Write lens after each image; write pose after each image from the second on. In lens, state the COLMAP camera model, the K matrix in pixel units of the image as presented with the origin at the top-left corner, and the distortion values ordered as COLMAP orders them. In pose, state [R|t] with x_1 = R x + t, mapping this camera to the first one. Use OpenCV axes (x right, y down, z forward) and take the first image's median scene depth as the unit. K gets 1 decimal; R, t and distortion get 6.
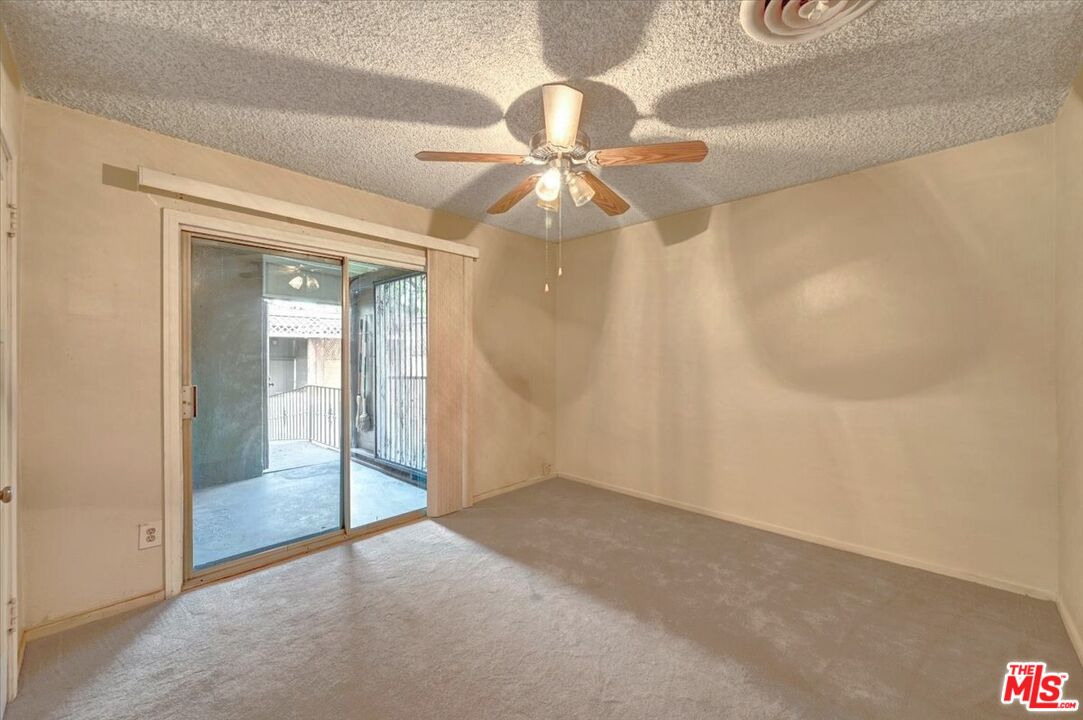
lens RADIAL K [[428.1, 0, 544.6], [0, 428.1, 358.5], [0, 0, 1]] dist [0.003939, 0.000076]
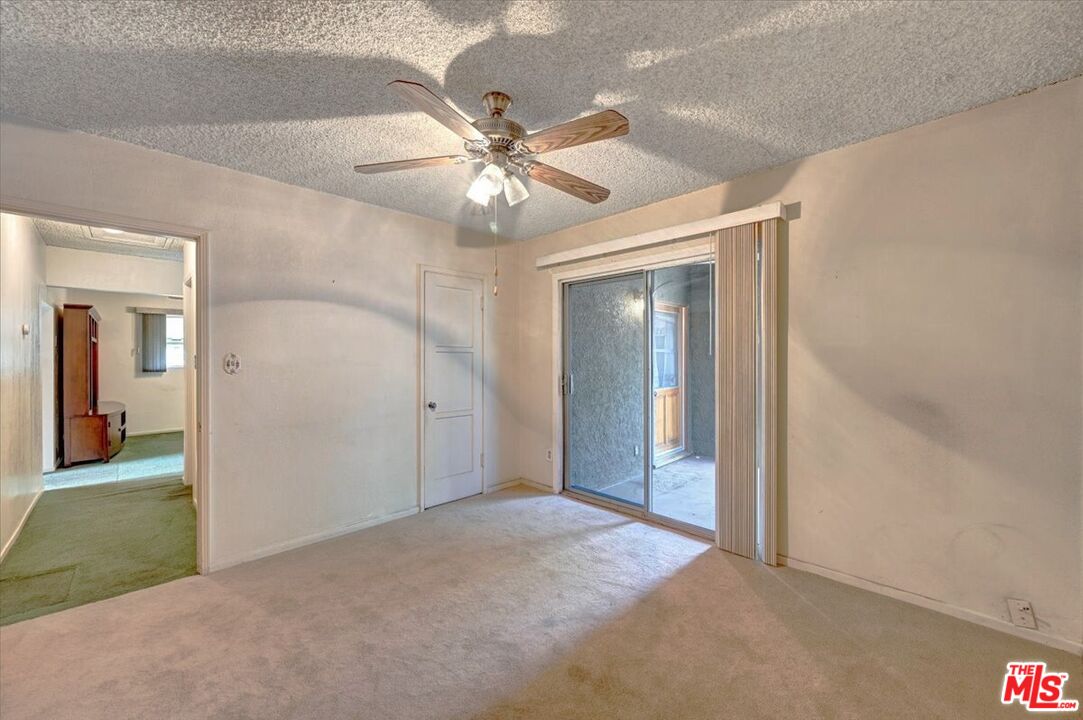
lens RADIAL K [[428.1, 0, 544.6], [0, 428.1, 358.7], [0, 0, 1]] dist [0.003939, 0.000076]
pose [[-0.033847, 0.004227, -0.999418, 0.782141], [-0.001841, 0.999989, 0.004291, -0.004997], [0.999425, 0.001985, -0.033839, 0.896253]]
